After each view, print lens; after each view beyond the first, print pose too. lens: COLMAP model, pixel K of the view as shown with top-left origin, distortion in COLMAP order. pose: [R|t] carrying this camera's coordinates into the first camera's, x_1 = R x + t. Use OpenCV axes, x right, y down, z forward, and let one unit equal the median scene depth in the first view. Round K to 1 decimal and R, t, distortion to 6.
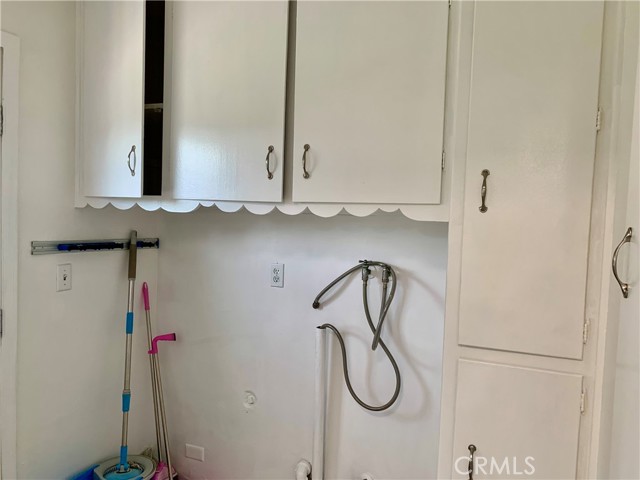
lens RADIAL K [[493.4, 0, 320.0], [0, 493.4, 240.0], [0, 0, 1]] dist [0.038496, -0.017626]
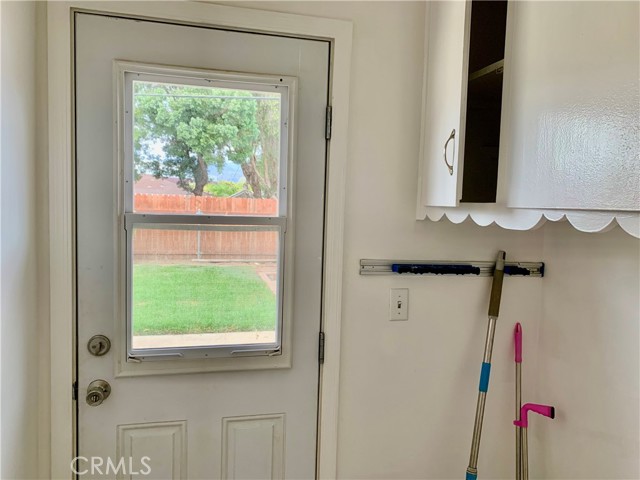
lens RADIAL K [[493.4, 0, 320.0], [0, 493.4, 240.0], [0, 0, 1]] dist [0.038496, -0.017626]
pose [[0.597006, 0.040221, -0.801228, 0.060141], [-0.053183, 0.998530, 0.010499, -0.033611], [0.800472, 0.036343, 0.598267, 0.403742]]
